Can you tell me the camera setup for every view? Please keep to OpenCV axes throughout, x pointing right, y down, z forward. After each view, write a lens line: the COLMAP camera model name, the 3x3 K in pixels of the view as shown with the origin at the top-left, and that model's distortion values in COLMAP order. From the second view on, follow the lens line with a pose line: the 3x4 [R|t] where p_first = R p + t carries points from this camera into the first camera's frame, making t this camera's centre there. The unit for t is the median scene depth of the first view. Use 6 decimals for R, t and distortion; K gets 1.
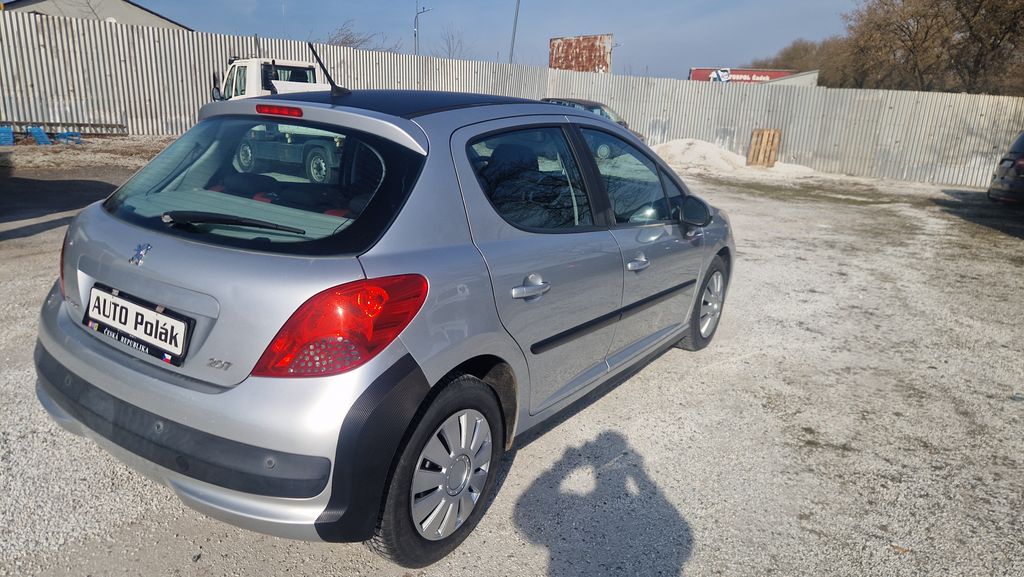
lens RADIAL K [[693.4, 0, 453.1], [0, 693.4, 272.0], [0, 0, 1]] dist [0.066178, -0.078503]
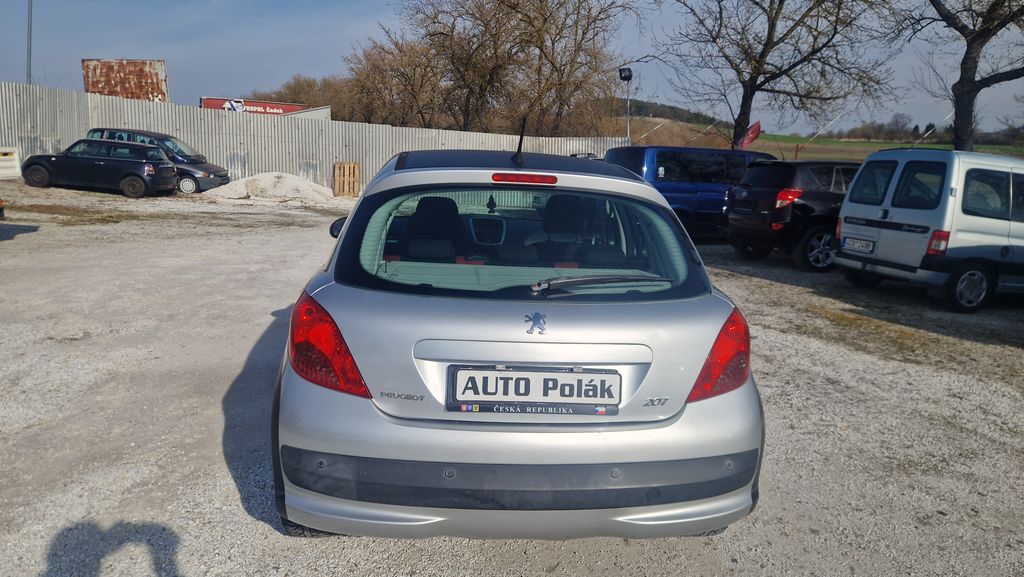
lens RADIAL K [[710.3, 0, 505.9], [0, 710.3, 274.3], [0, 0, 1]] dist [0.066282, -0.082779]
pose [[0.744418, -0.118655, 0.657087, -0.091493], [0.145641, 0.989244, 0.013637, -0.009284], [-0.651637, 0.085547, 0.753691, 0.018080]]
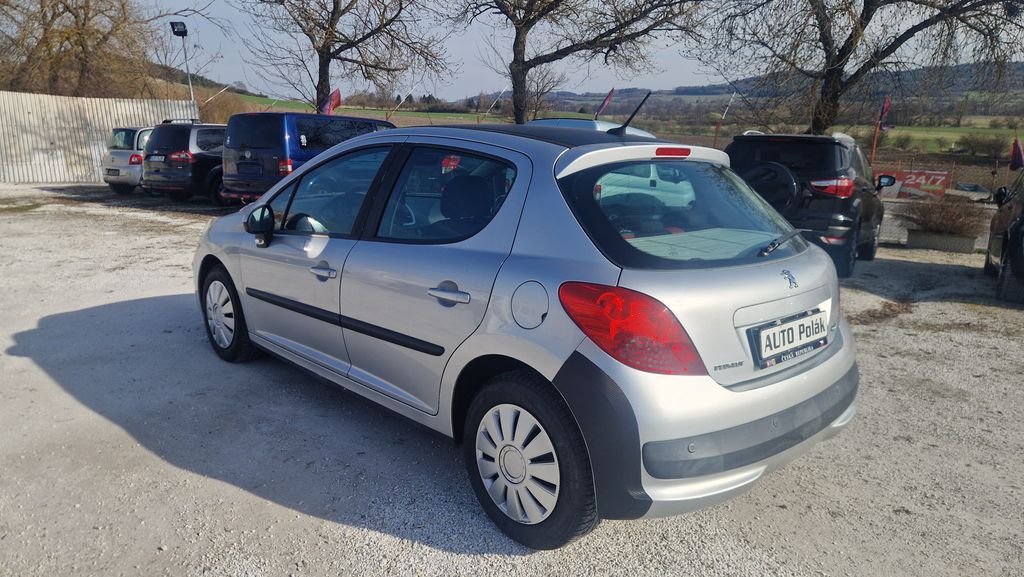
lens RADIAL K [[697.9, 0, 512.0], [0, 697.9, 288.5], [0, 0, 1]] dist [0.062994, -0.039921]
pose [[0.158495, -0.238629, 0.958090, -0.131087], [0.208512, 0.956560, 0.203754, -0.027615], [-0.965092, 0.167479, 0.201367, 0.095629]]
